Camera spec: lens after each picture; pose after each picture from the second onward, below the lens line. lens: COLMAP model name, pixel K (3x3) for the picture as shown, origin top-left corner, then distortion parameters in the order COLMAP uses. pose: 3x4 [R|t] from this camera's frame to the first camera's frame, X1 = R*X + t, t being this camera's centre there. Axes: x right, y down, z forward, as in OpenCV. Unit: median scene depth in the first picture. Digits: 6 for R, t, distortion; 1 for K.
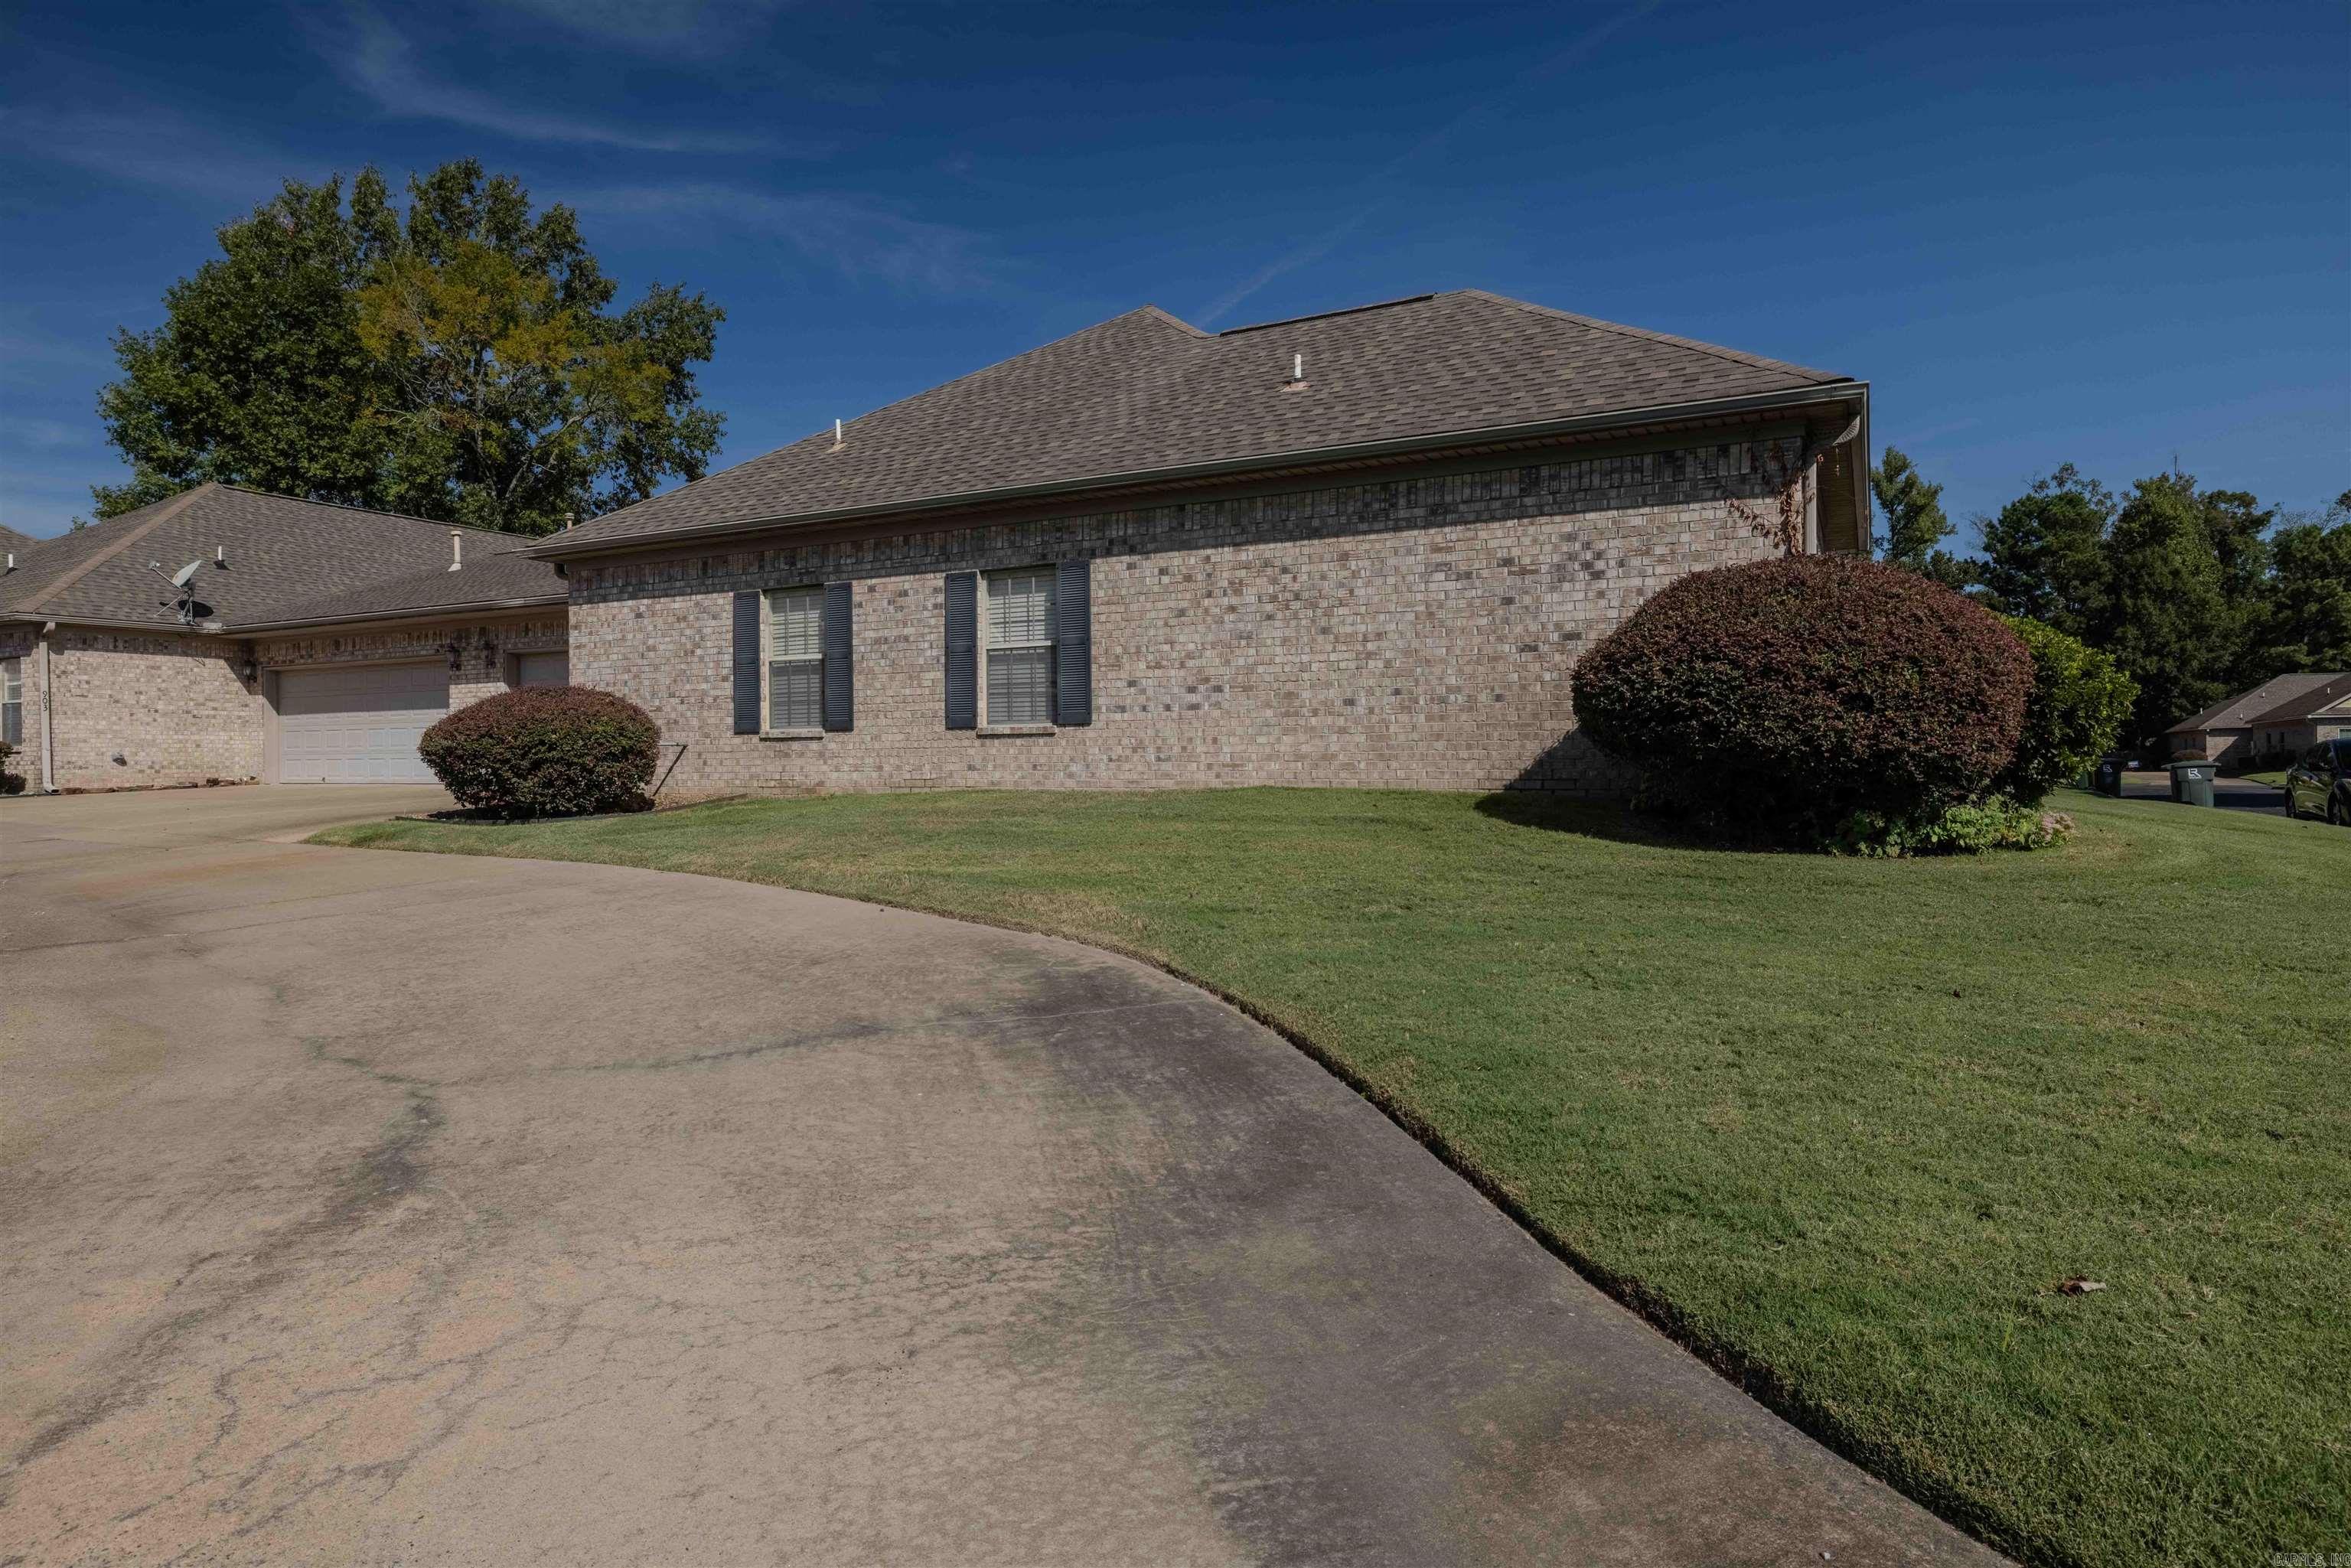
lens RADIAL K [[1320.8, 0, 1179.4], [0, 1320.8, 777.4], [0, 0, 1]] dist [-0.005072, -0.000999]
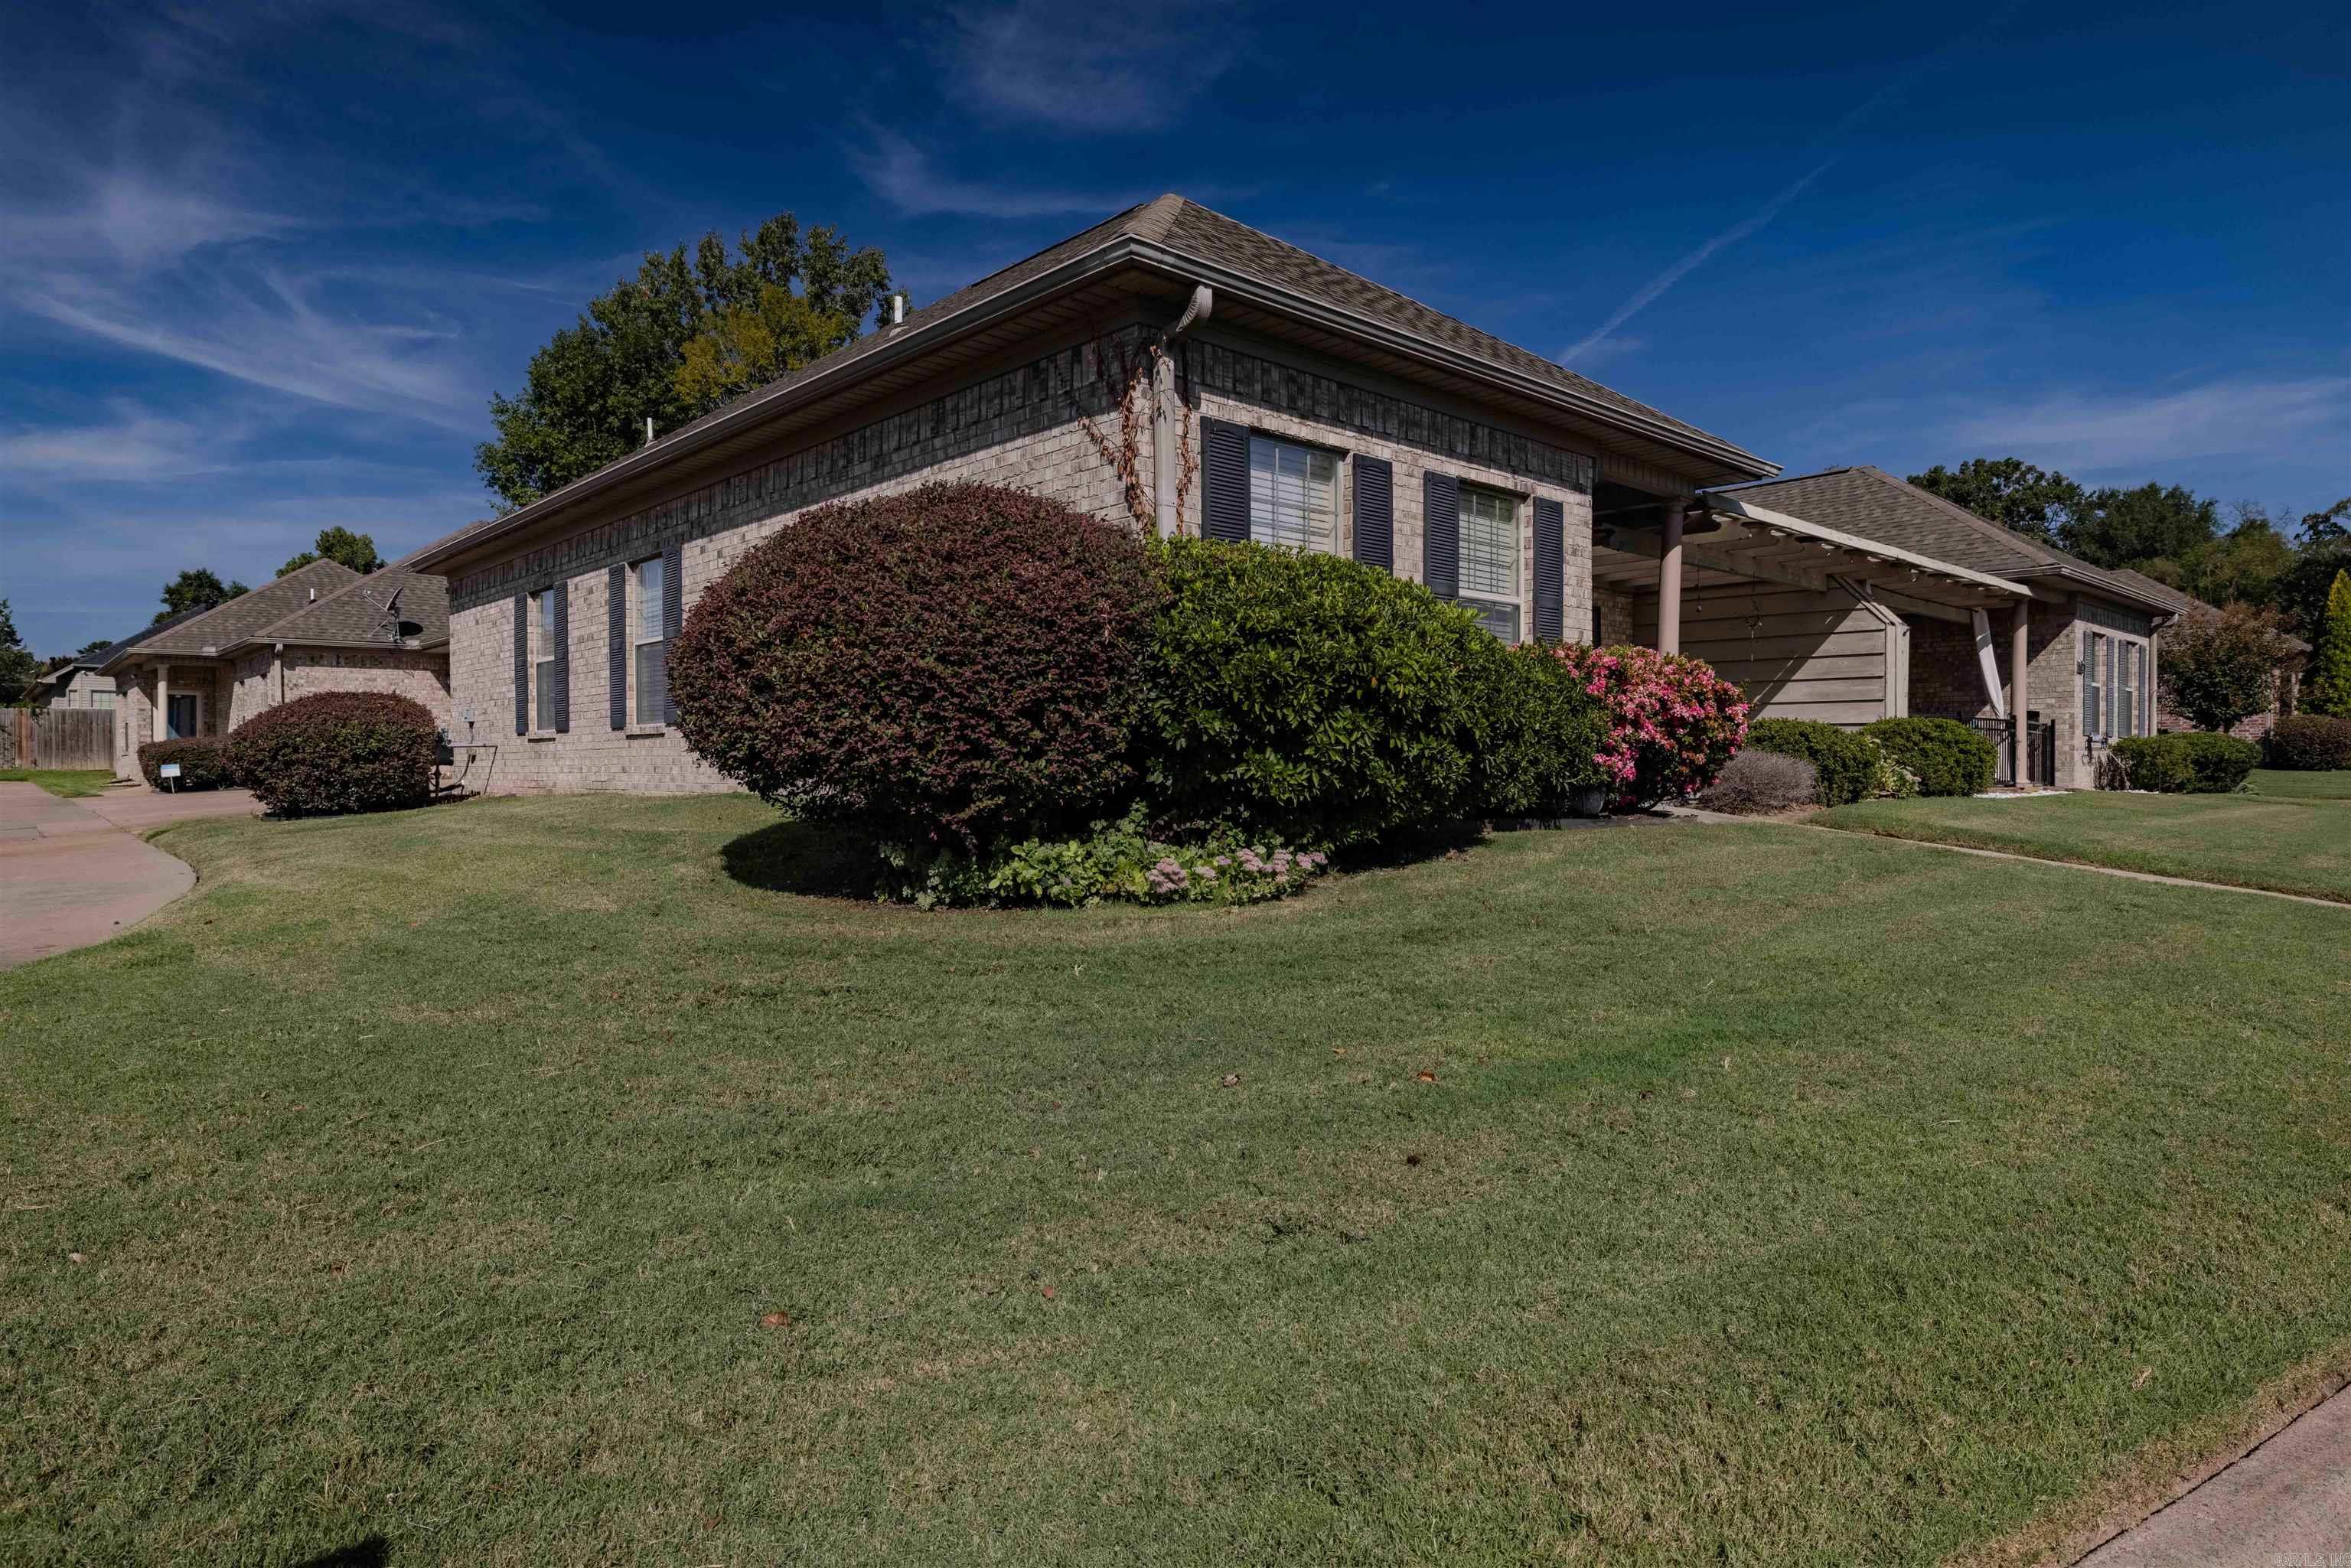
lens RADIAL K [[1320.8, 0, 1174.6], [0, 1320.8, 784.0], [0, 0, 1]] dist [-0.005072, -0.000999]
pose [[0.945186, 0.007445, -0.326447, 0.533756], [-0.005063, 0.999954, 0.008144, -0.007180], [0.326493, -0.006045, 0.945180, 0.230130]]
